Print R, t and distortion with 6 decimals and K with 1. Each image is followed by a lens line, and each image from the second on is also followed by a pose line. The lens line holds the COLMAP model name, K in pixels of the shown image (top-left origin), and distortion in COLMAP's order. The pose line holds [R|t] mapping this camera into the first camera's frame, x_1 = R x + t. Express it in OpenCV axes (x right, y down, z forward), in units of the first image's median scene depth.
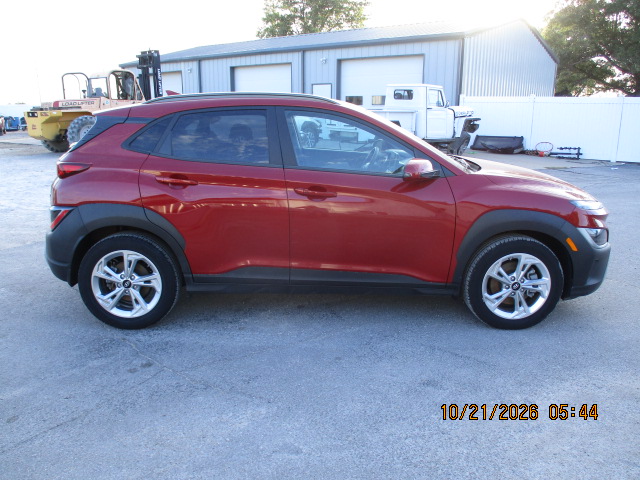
lens RADIAL K [[529.2, 0, 319.2], [0, 529.2, 251.5], [0, 0, 1]] dist [-0.038261, 0.005602]
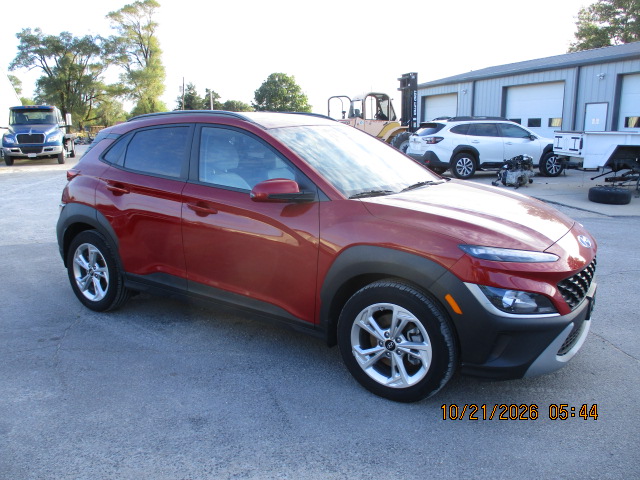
lens RADIAL K [[529.2, 0, 319.2], [0, 529.2, 251.5], [0, 0, 1]] dist [-0.038261, 0.005602]
pose [[0.842207, 0.122445, -0.525065, 0.128696], [-0.142418, 0.989804, 0.002383, -0.011425], [0.520004, 0.072771, 0.851059, 0.047709]]
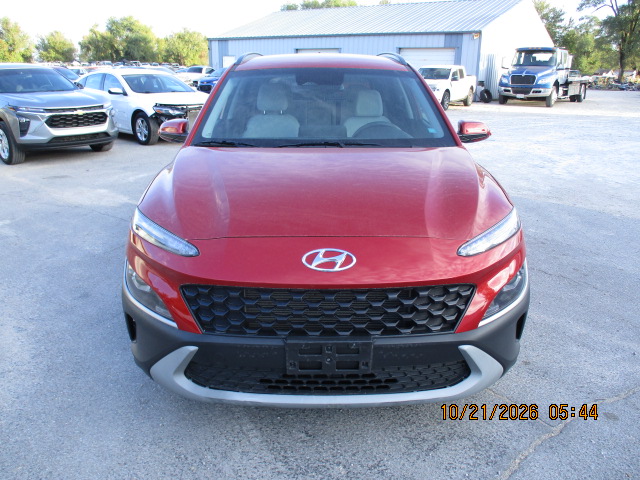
lens RADIAL K [[529.2, 0, 319.2], [0, 529.2, 251.5], [0, 0, 1]] dist [-0.038261, 0.005602]
pose [[0.031608, 0.334134, -0.941995, 0.204950], [-0.282522, 0.907018, 0.312248, -0.057146], [0.958740, 0.256265, 0.123069, 0.208715]]
